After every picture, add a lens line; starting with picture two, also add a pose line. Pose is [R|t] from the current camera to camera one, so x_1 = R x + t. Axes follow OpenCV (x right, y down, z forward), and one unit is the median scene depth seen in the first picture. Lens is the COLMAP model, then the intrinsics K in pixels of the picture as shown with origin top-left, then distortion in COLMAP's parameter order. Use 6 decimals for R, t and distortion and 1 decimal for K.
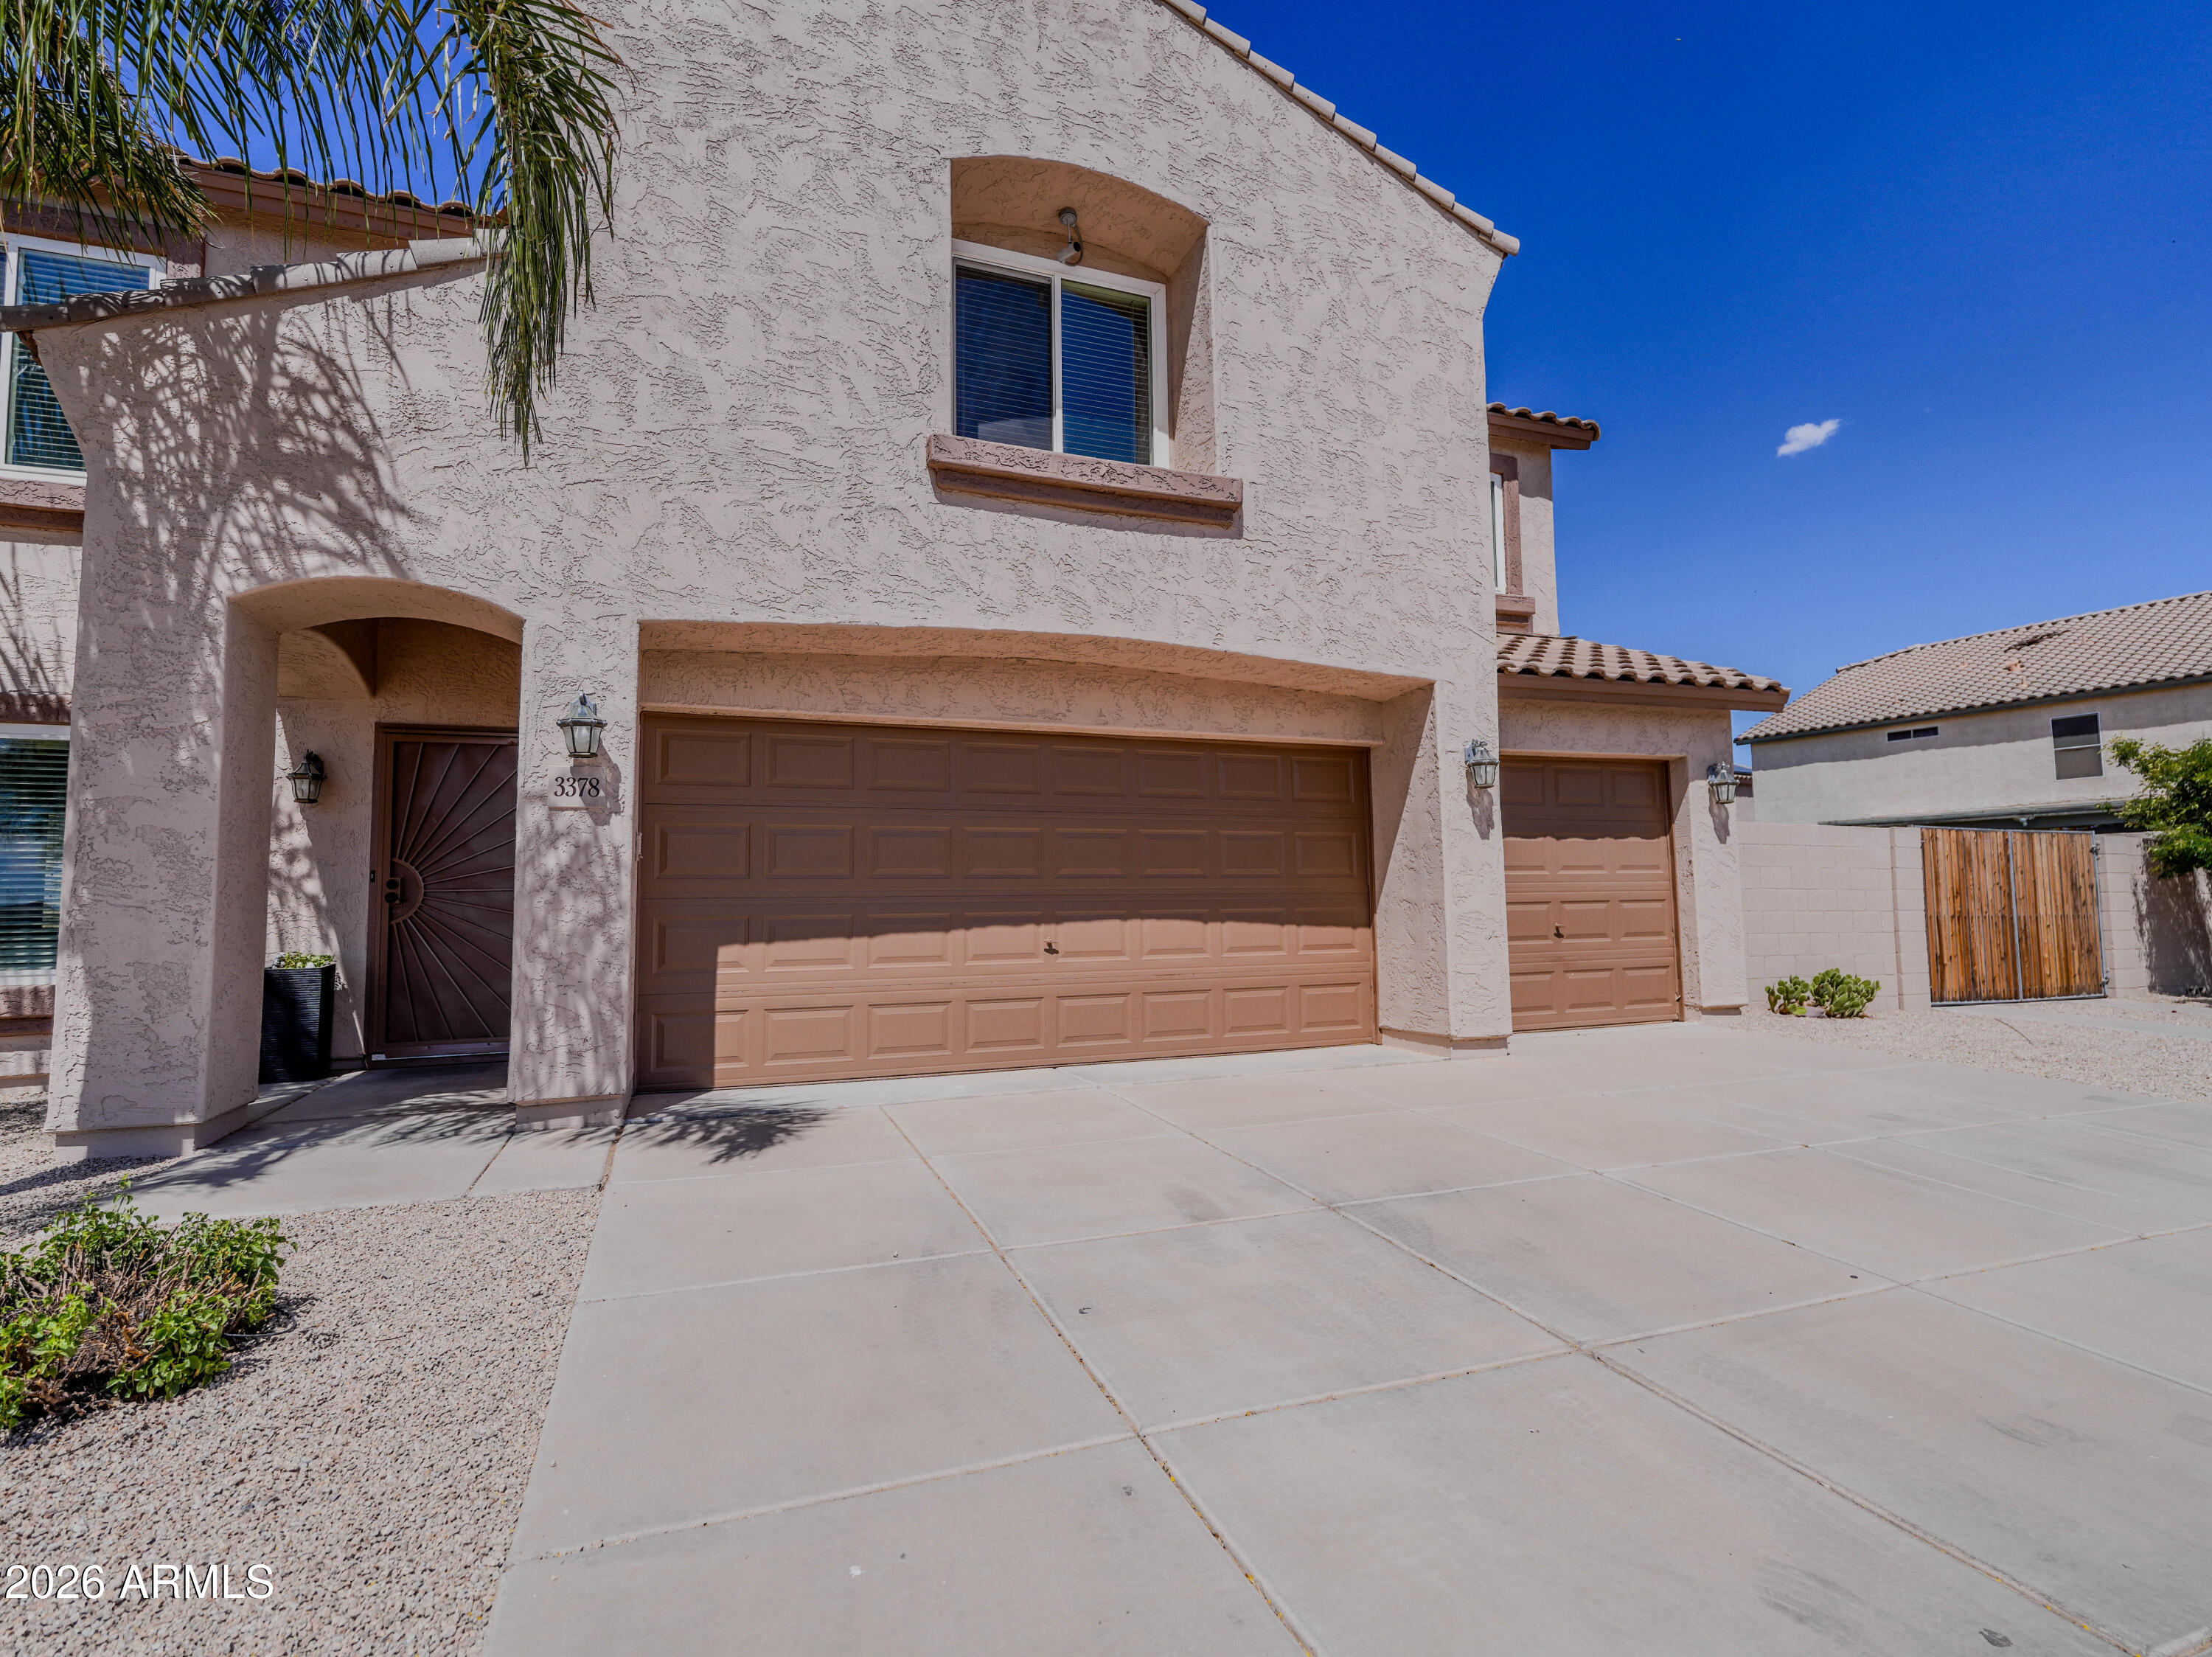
lens RADIAL K [[1090.9, 0, 1106.0], [0, 1090.9, 828.5], [0, 0, 1]] dist [0.002752, -0.000423]
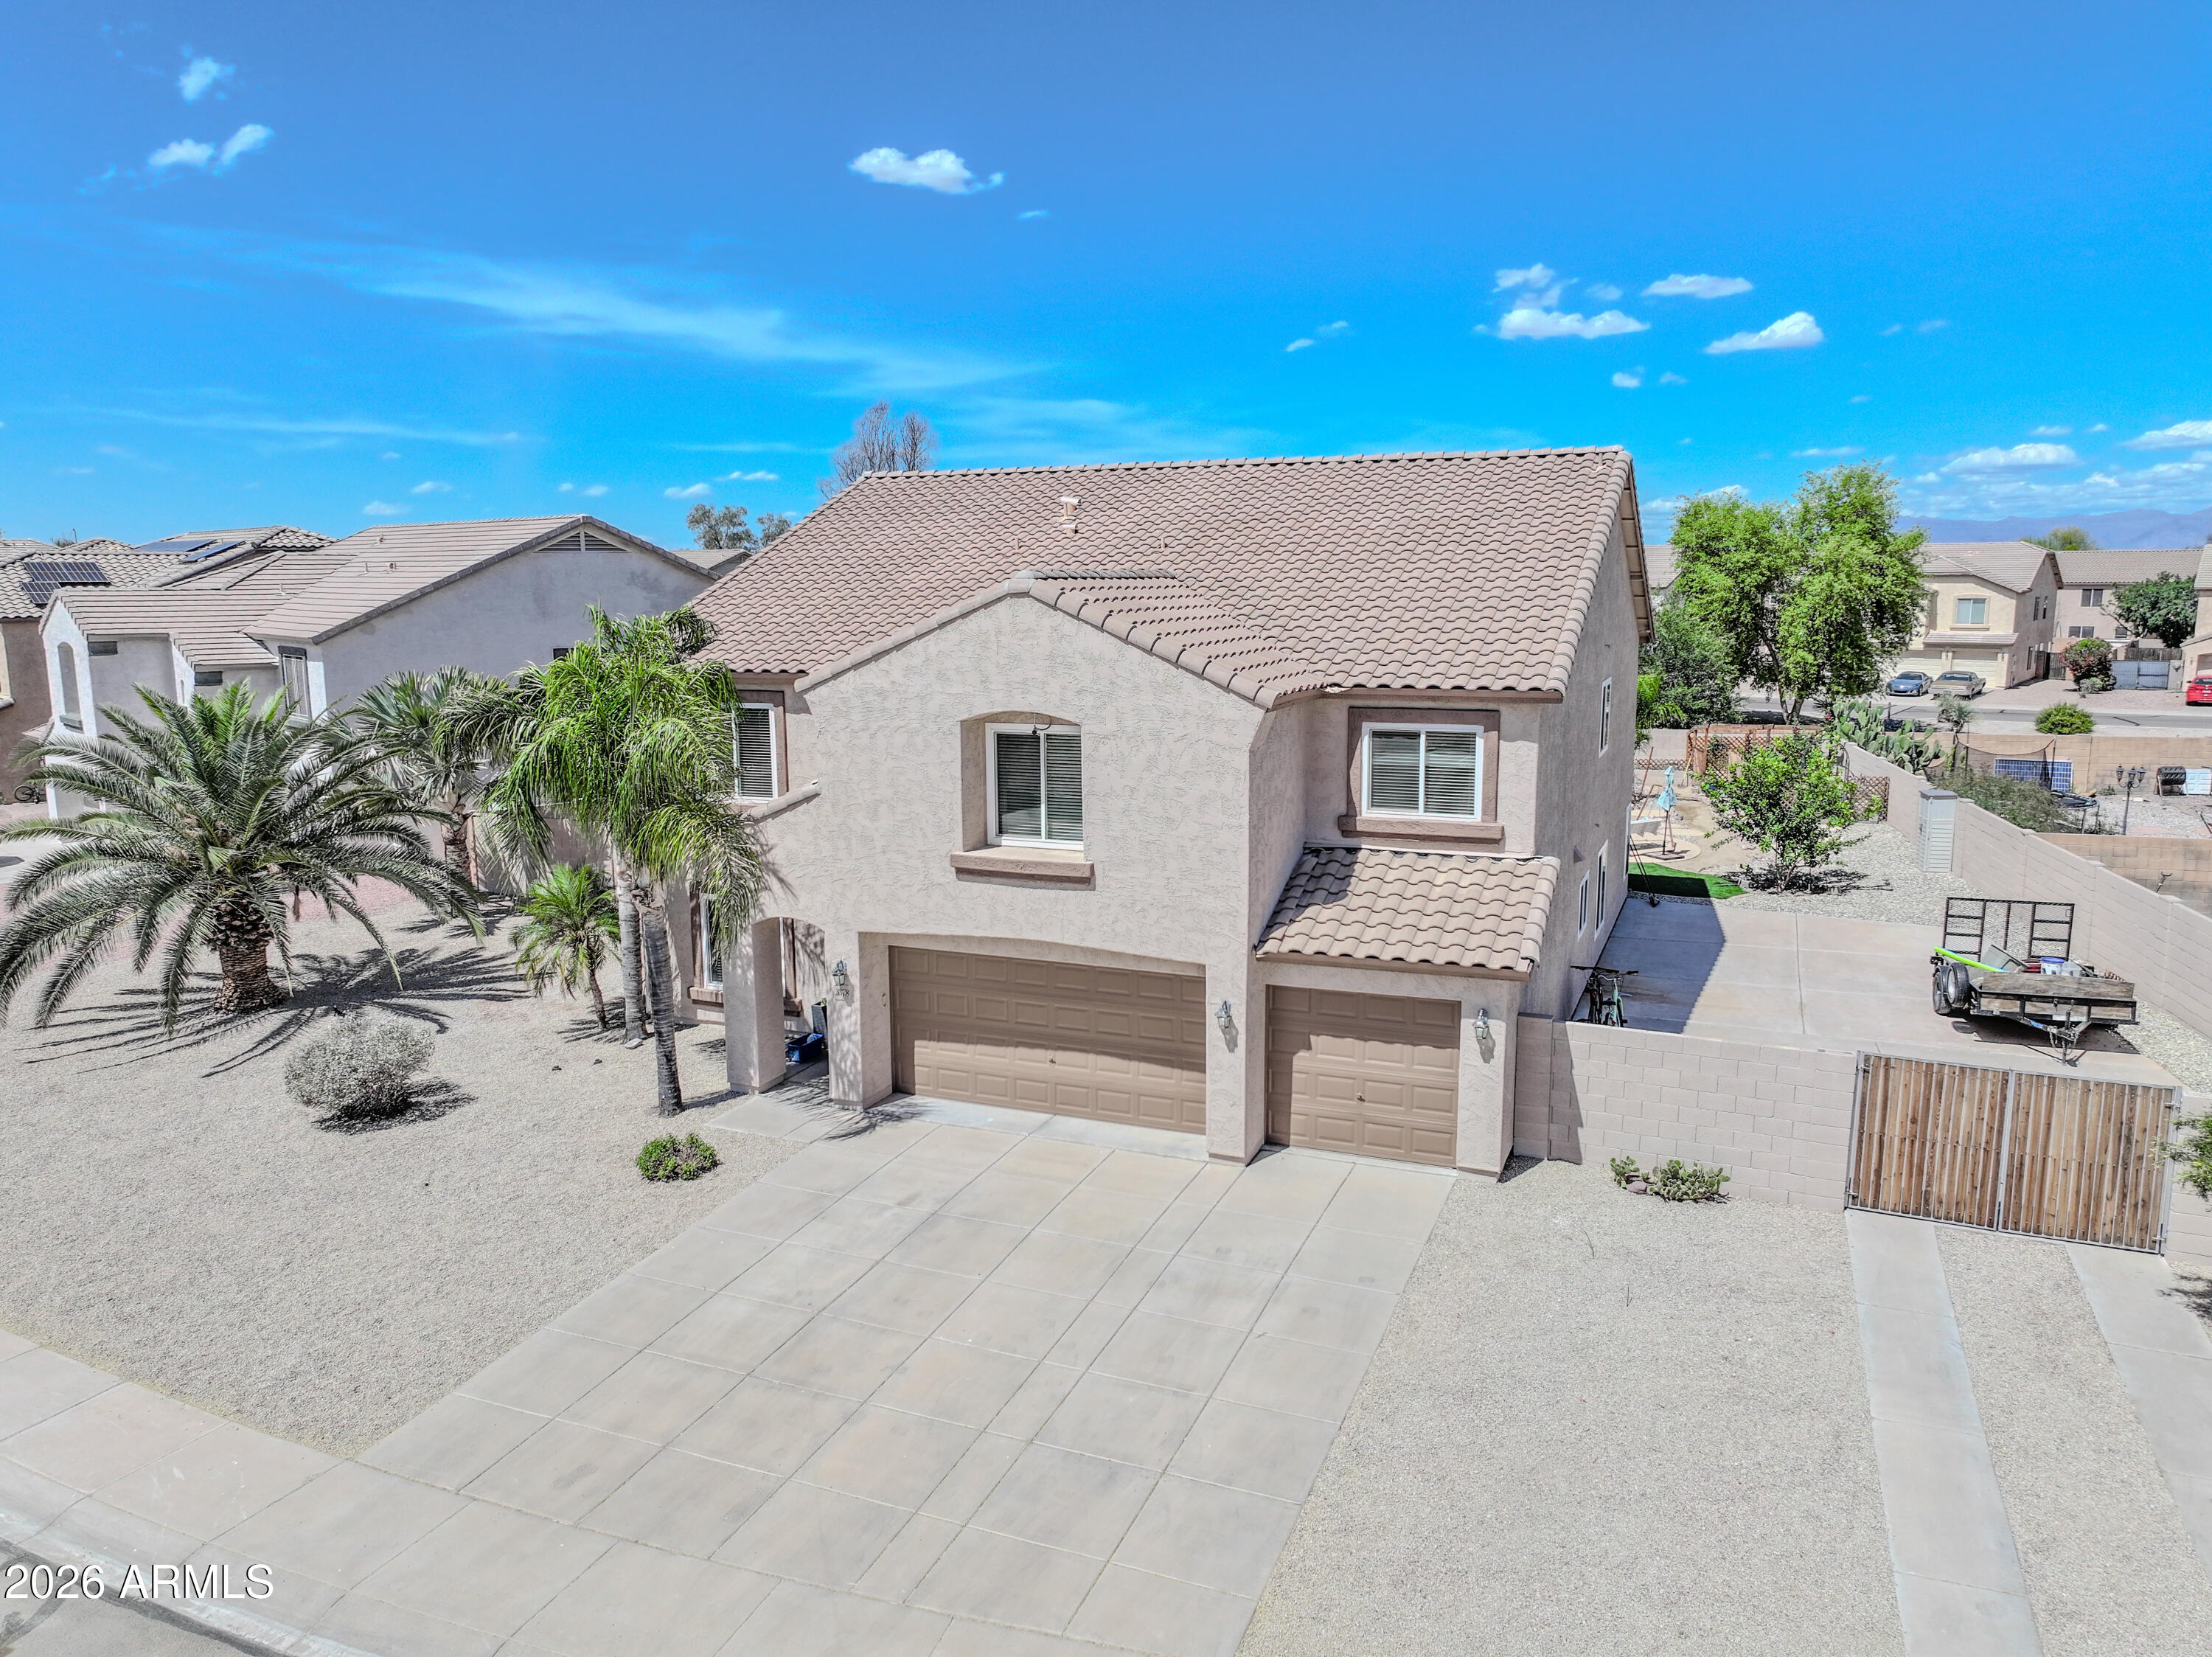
lens RADIAL K [[1562.9, 0, 1106.0], [0, 1562.9, 828.5], [0, 0, 1]] dist [-0.010263, 0.029262]
pose [[0.717233, 0.122246, -0.686027, 1.969969], [0.051479, 0.972506, 0.227115, -0.969574], [0.694930, -0.198210, 0.691221, -0.875219]]
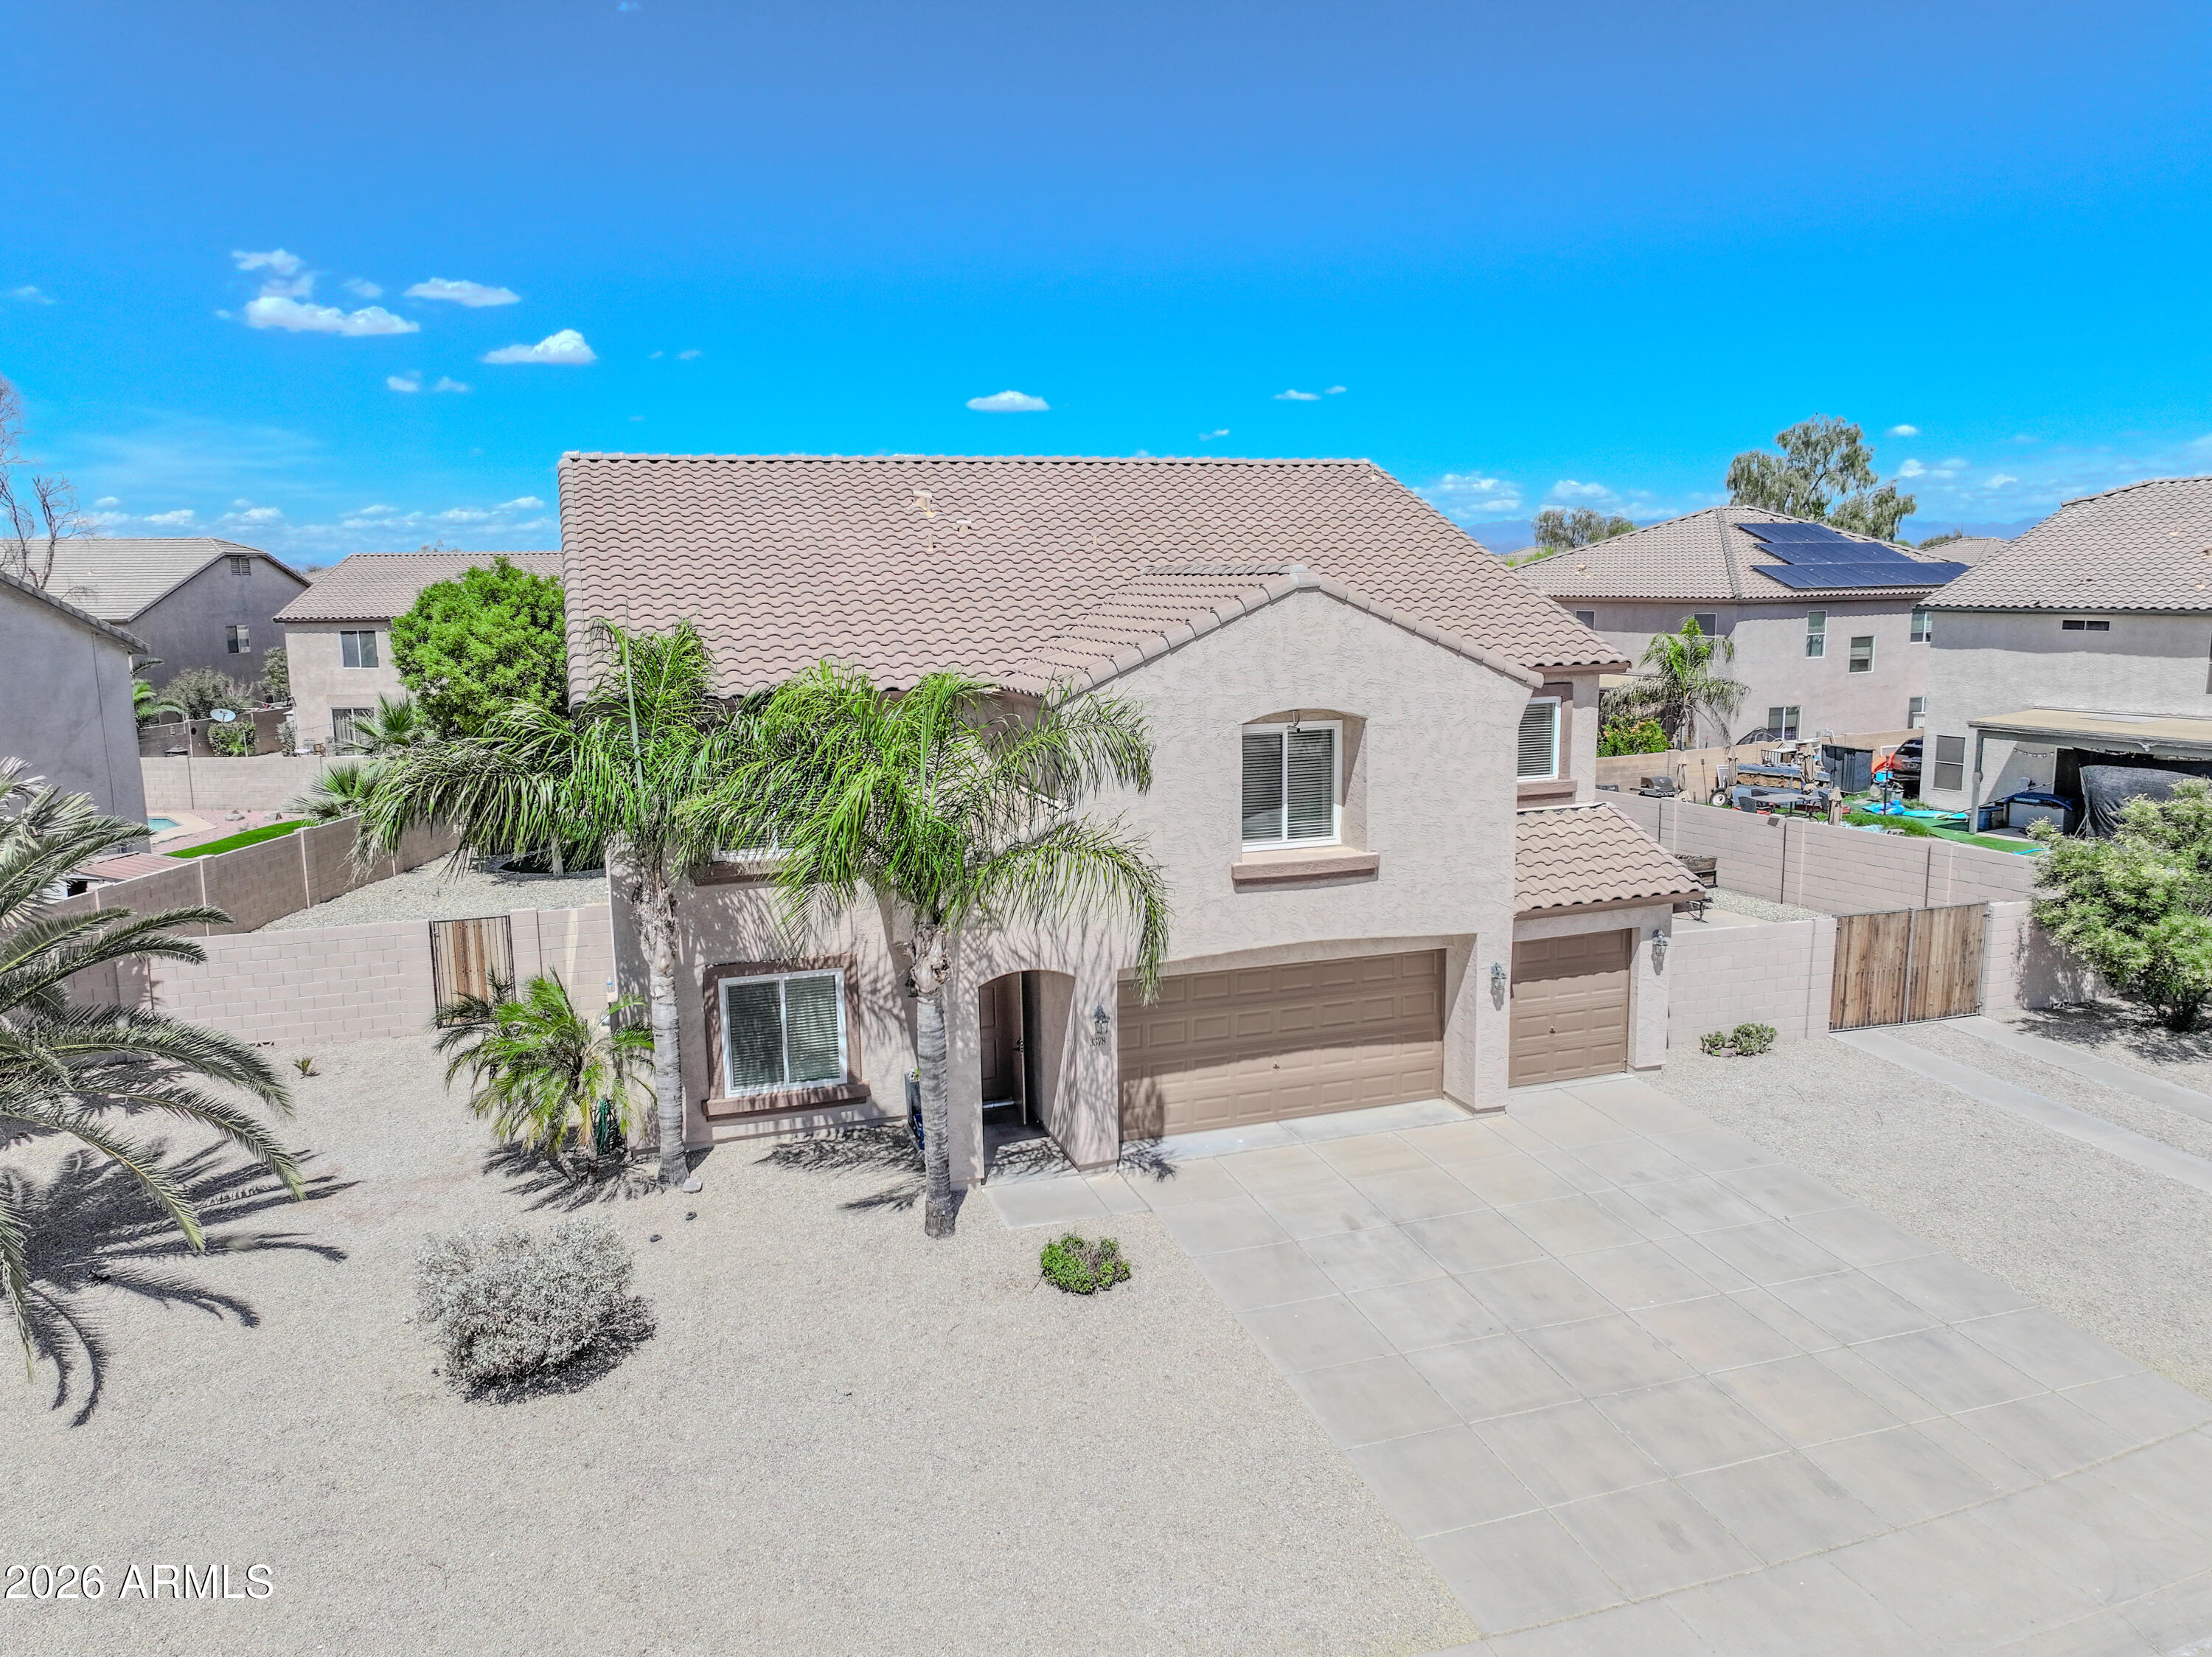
lens RADIAL K [[1573.5, 0, 1106.0], [0, 1573.5, 828.5], [0, 0, 1]] dist [0.005030, 0.000476]
pose [[0.998916, 0.006158, -0.046131, -0.230354], [0.005108, 0.970709, 0.240204, -1.003860], [0.046259, -0.240180, 0.969626, -1.710321]]
